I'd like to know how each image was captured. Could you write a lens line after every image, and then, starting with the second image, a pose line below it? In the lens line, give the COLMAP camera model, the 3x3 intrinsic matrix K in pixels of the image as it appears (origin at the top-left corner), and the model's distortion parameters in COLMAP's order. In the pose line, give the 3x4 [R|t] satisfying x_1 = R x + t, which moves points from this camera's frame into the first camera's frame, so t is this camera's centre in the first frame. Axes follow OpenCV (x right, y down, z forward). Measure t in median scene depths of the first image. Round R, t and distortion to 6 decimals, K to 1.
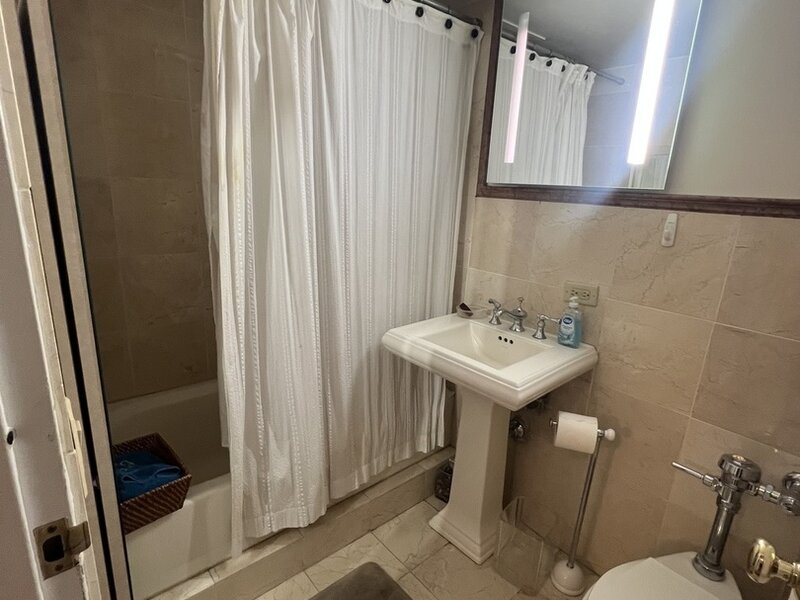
lens RADIAL K [[428.1, 0, 399.7], [0, 428.1, 302.3], [0, 0, 1]] dist [-0.001384, 0.000603]
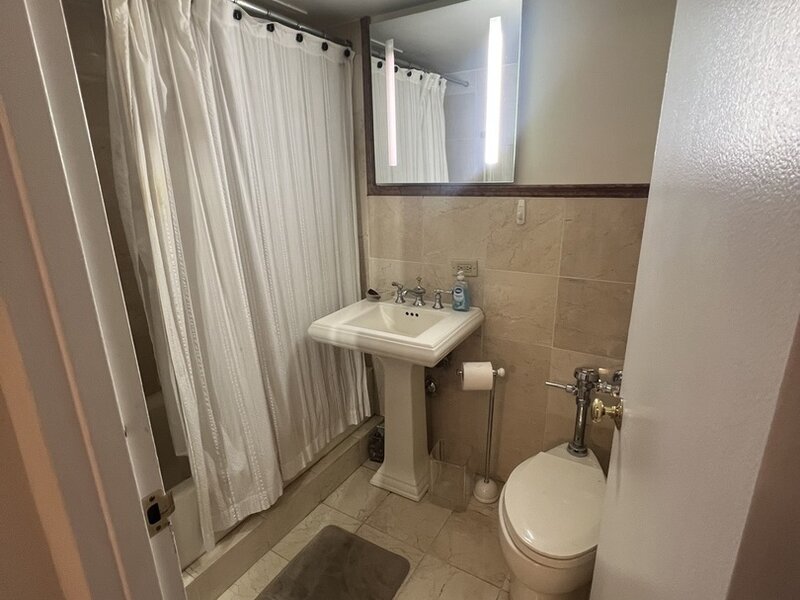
lens RADIAL K [[428.1, 0, 399.7], [0, 428.1, 302.3], [0, 0, 1]] dist [-0.001384, 0.000603]
pose [[0.951927, -0.153191, 0.265268, -0.100535], [0.145473, 0.988167, 0.048625, -0.008747], [-0.269577, -0.007698, 0.962948, -0.146968]]
